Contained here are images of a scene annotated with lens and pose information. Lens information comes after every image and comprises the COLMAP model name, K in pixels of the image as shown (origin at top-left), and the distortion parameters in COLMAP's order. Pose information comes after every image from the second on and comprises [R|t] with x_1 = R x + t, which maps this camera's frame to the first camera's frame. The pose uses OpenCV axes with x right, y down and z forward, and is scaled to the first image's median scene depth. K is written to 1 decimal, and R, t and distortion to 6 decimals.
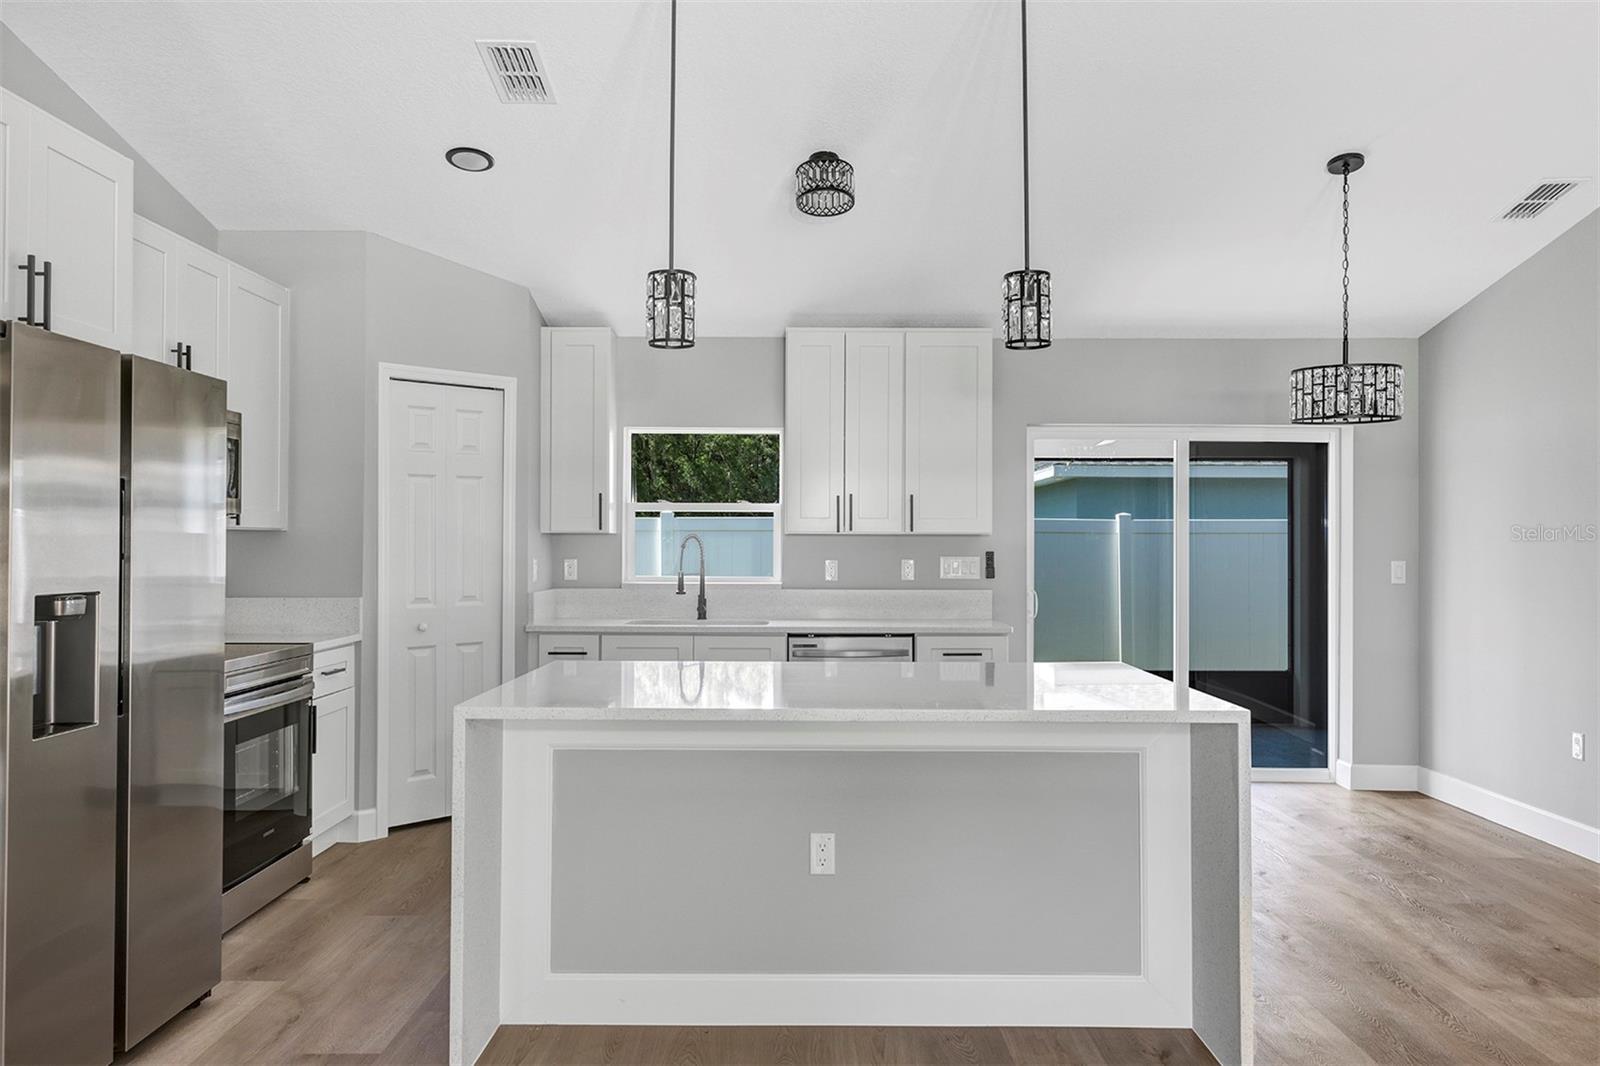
lens RADIAL K [[1179.2, 0, 790.6], [0, 1179.2, 522.2], [0, 0, 1]] dist [0.041129, -0.030209]
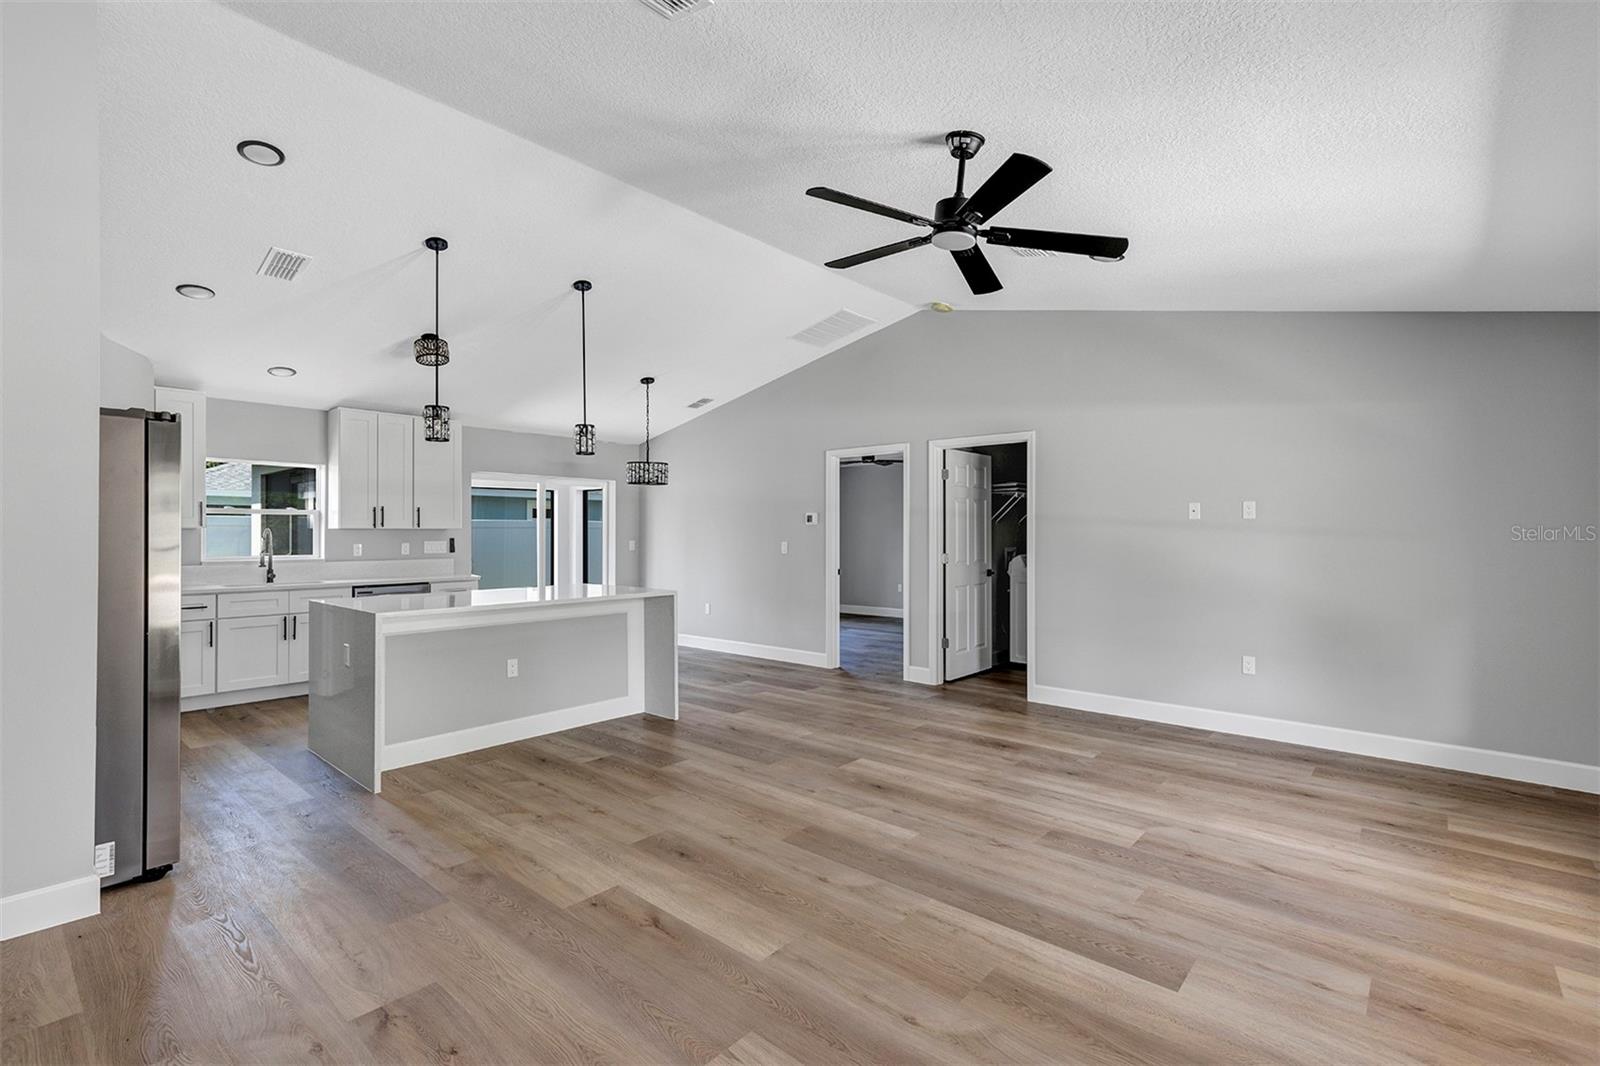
lens RADIAL K [[725.4, 0, 793.6], [0, 725.4, 525.9], [0, 0, 1]] dist [0.006505, -0.000550]
pose [[0.657626, 0.003349, 0.753337, -0.409148], [-0.009707, 0.999945, 0.004028, -0.005571], [-0.753282, -0.009962, 0.657622, -0.207323]]
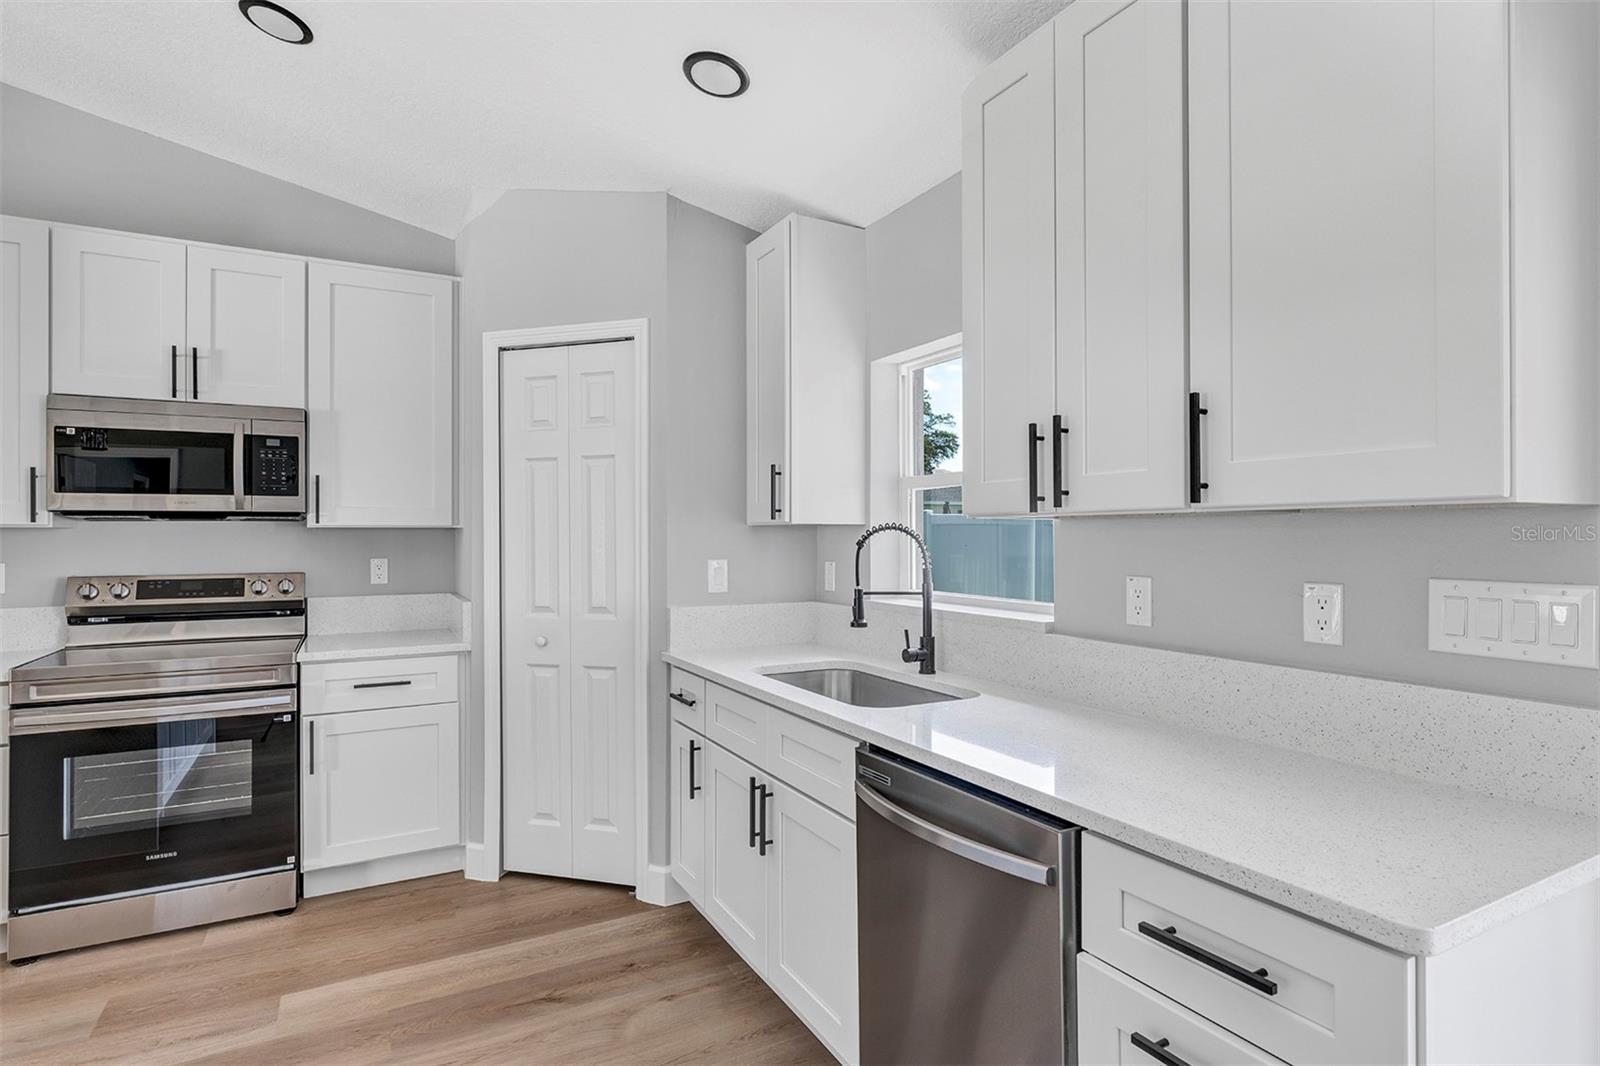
lens RADIAL K [[819.2, 0, 795.4], [0, 819.2, 531.6], [0, 0, 1]] dist [-0.001712, 0.001207]
pose [[0.482356, -0.009995, -0.875918, 0.279856], [0.020696, 0.999786, -0.000012, 0.015194], [0.875731, -0.018122, 0.482459, 0.882168]]
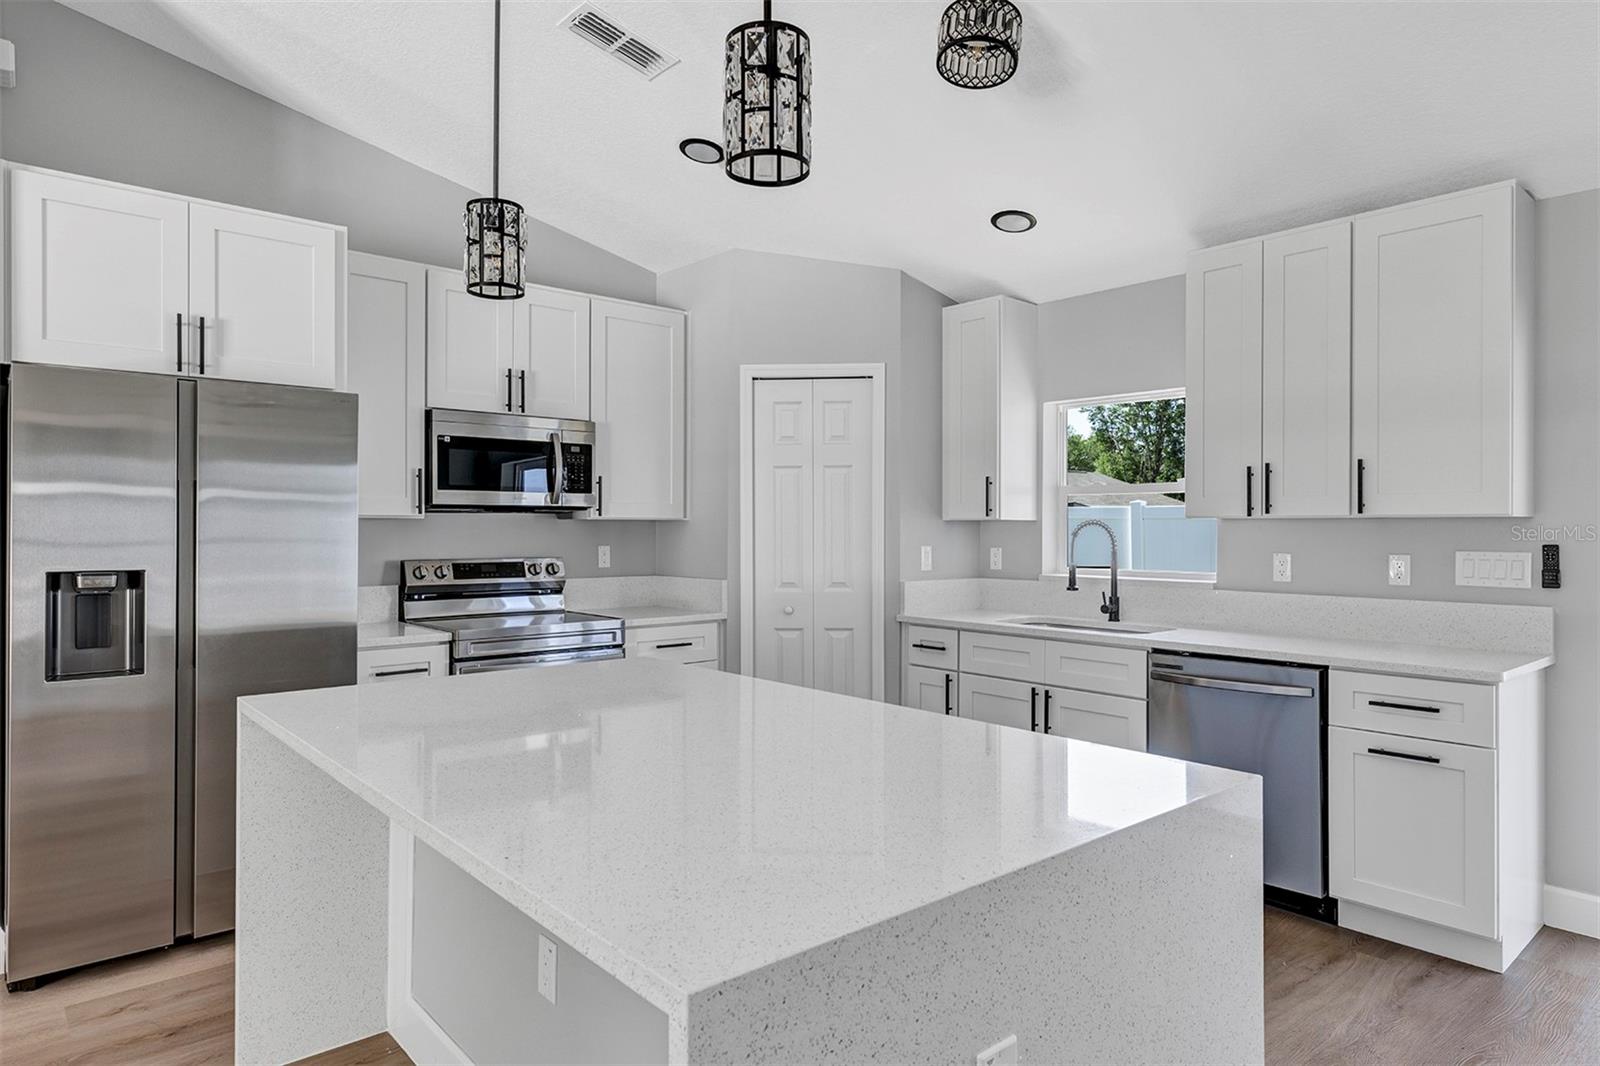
lens RADIAL K [[954.6, 0, 797.3], [0, 954.6, 527.7], [0, 0, 1]] dist [0.011519, -0.001063]
pose [[0.663925, -0.002860, -0.747794, 0.333874], [0.013873, 0.999868, 0.008492, 0.007703], [0.747670, -0.016012, 0.663877, 0.441015]]
